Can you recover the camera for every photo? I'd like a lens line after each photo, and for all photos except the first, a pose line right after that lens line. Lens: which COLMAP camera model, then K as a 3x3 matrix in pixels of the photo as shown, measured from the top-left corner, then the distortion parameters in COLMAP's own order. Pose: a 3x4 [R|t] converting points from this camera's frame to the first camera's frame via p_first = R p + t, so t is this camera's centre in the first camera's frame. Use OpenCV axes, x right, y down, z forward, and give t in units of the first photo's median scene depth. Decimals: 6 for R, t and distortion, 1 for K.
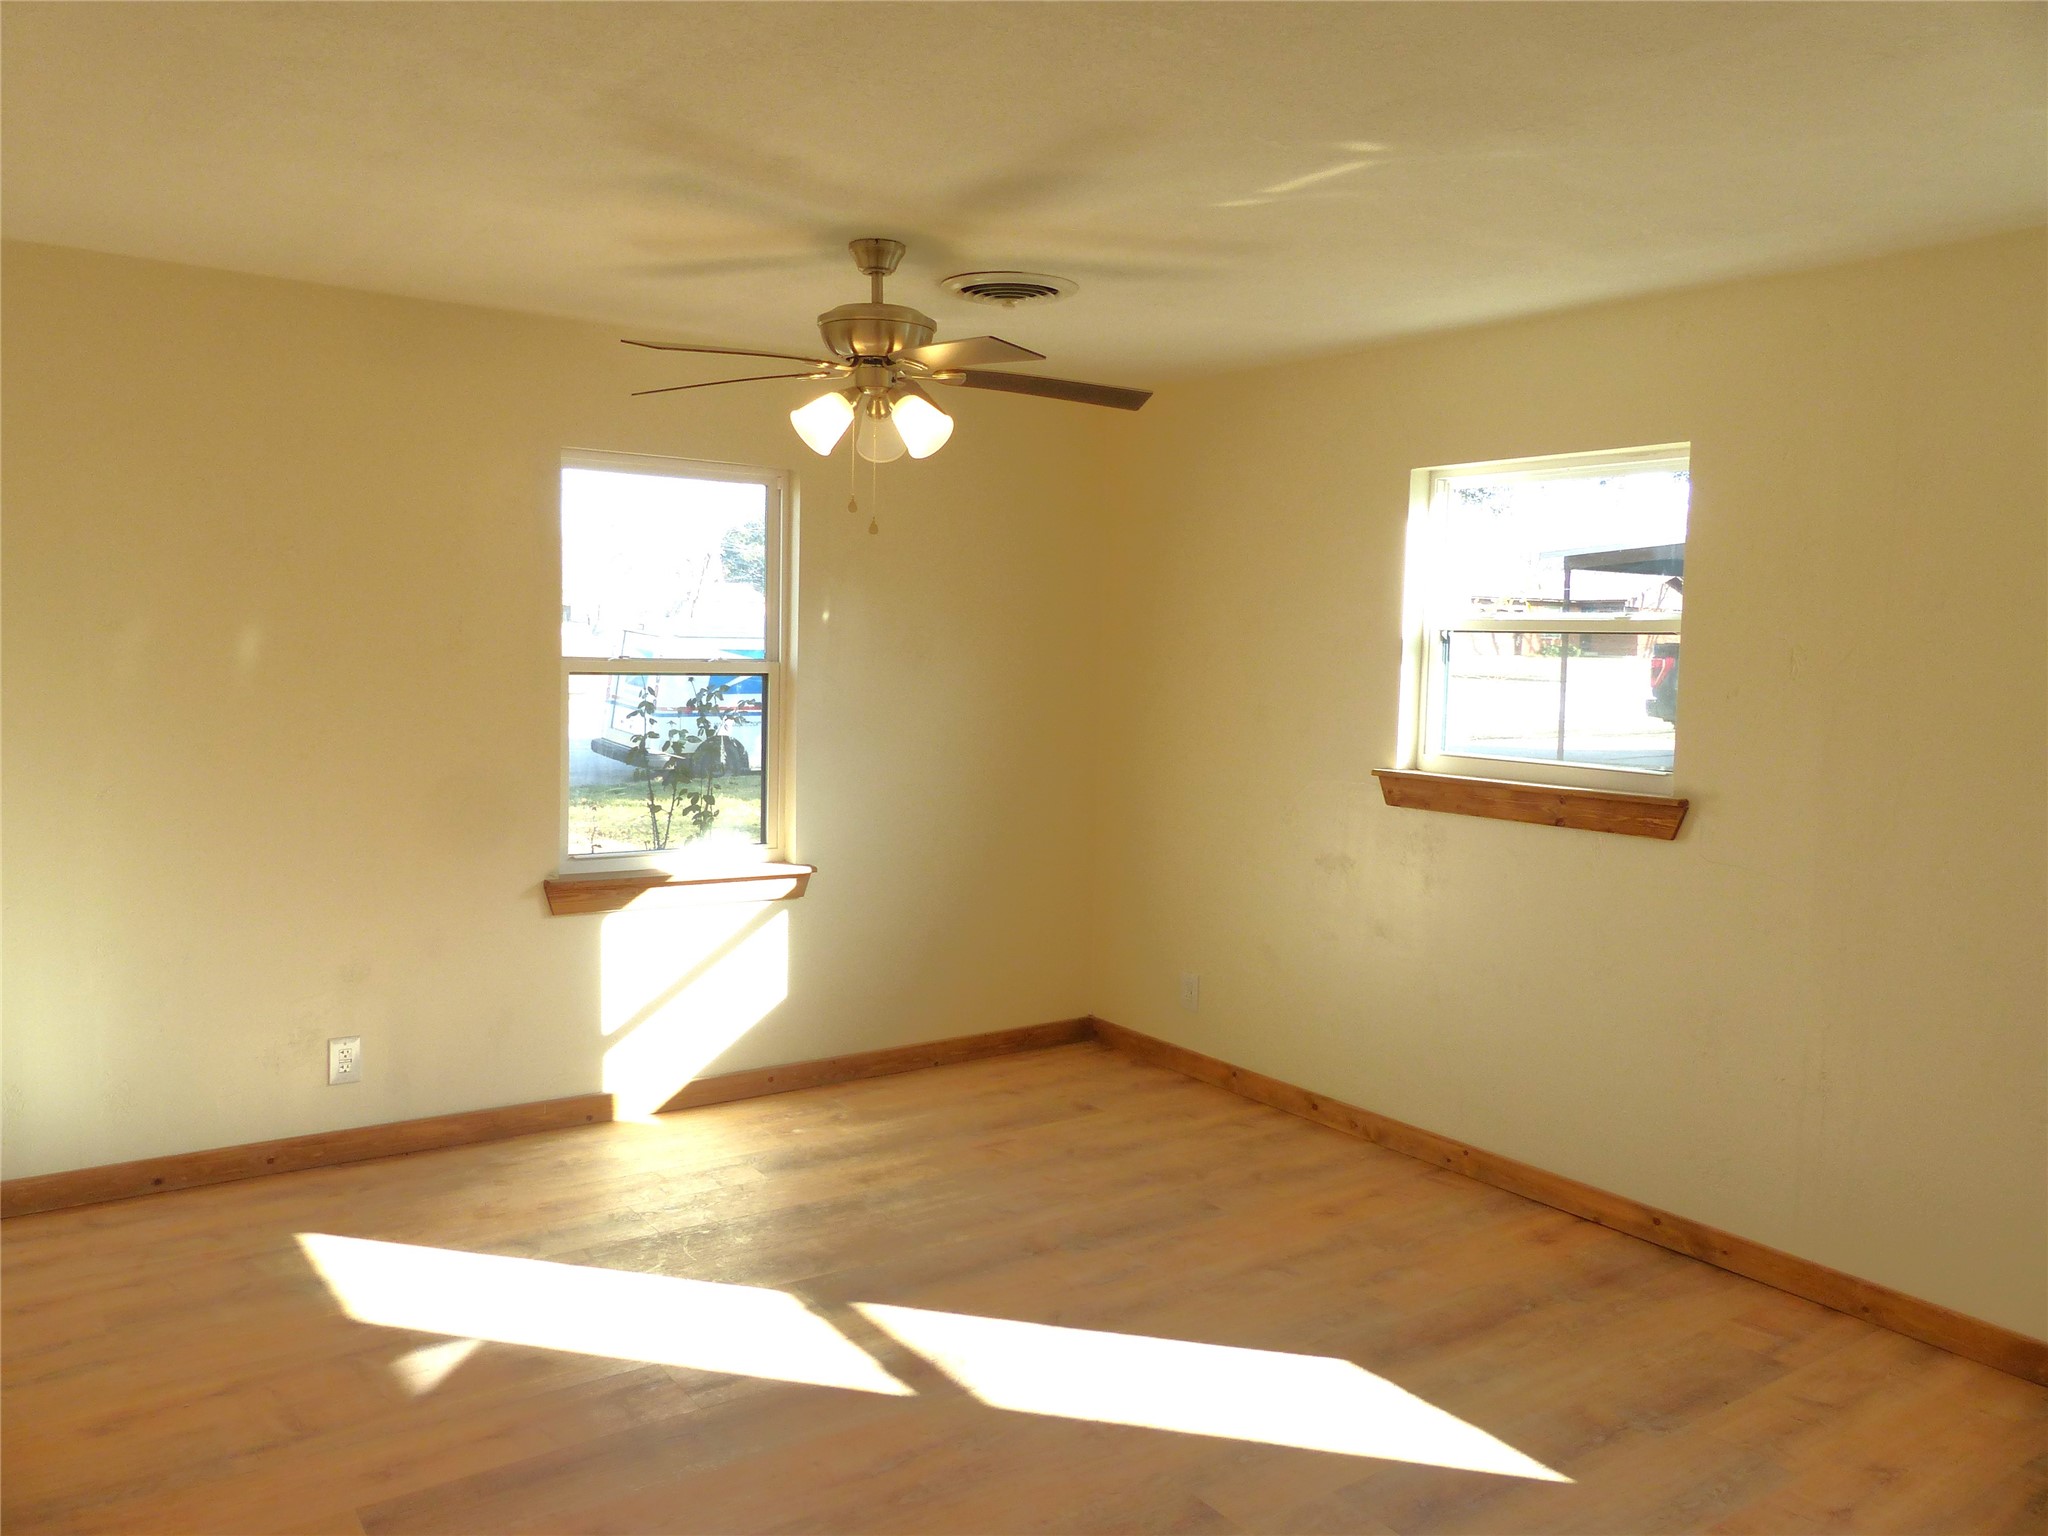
lens RADIAL K [[1535.4, 0, 1031.7], [0, 1535.4, 762.8], [0, 0, 1]] dist [-0.037232, 0.037195]
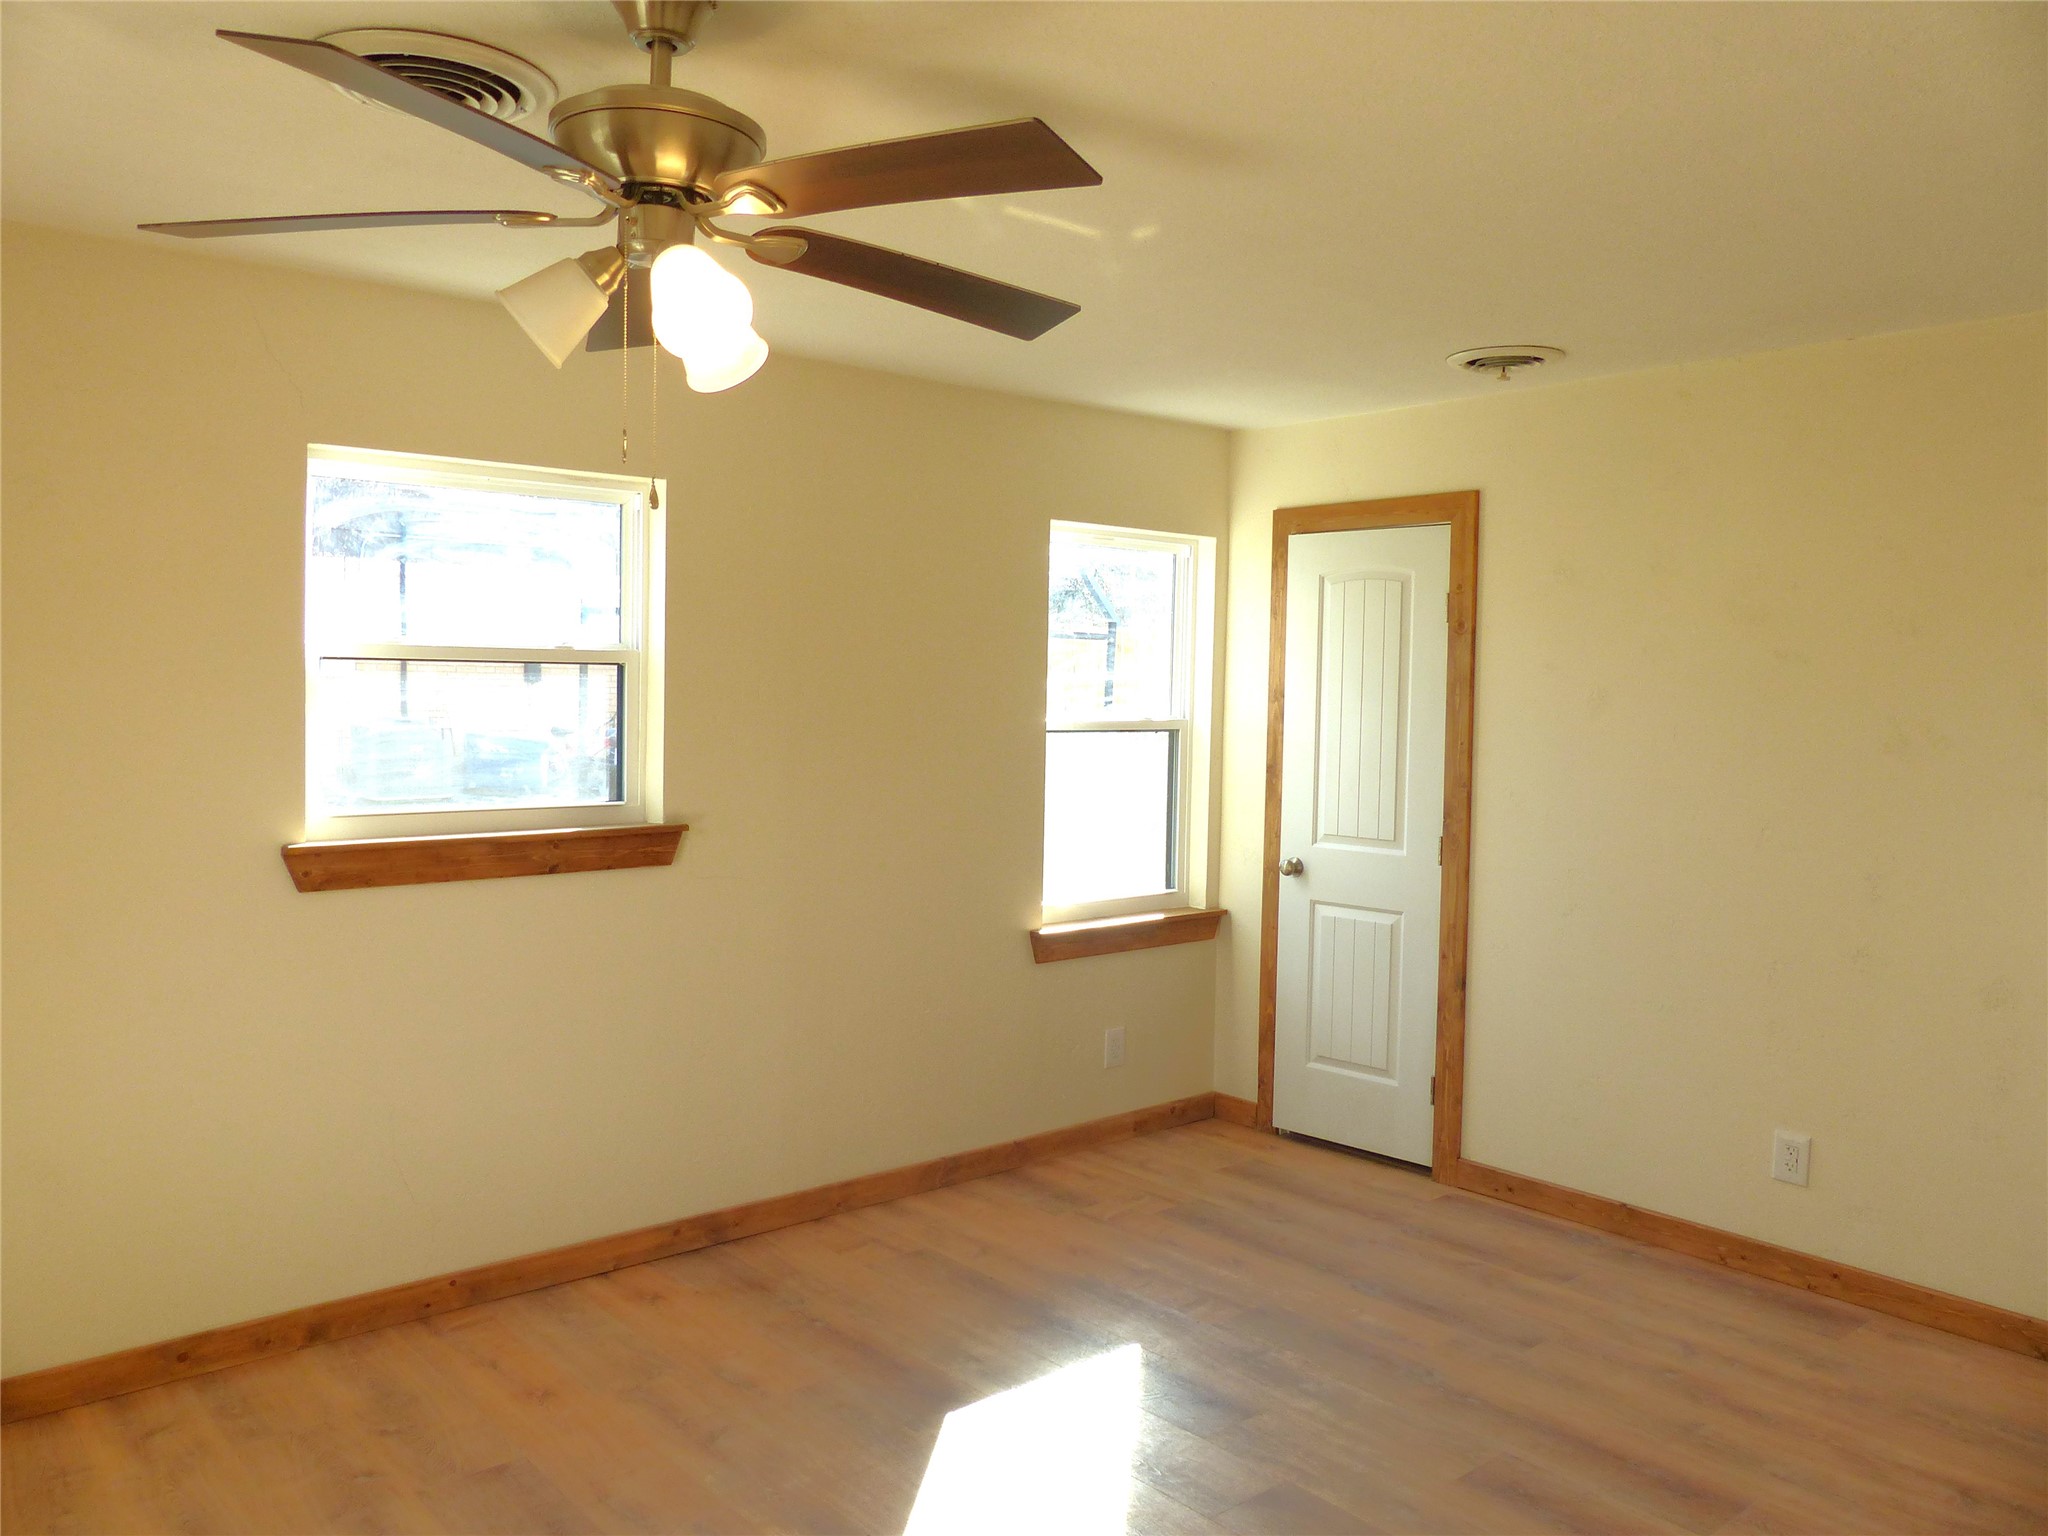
lens RADIAL K [[1535.4, 0, 1041.5], [0, 1535.4, 787.3], [0, 0, 1]] dist [-0.037232, 0.037195]
pose [[-0.086411, -0.096128, 0.991611, -0.605380], [0.061110, 0.992948, 0.101583, -0.088129], [-0.994384, 0.069375, -0.079927, 0.809981]]
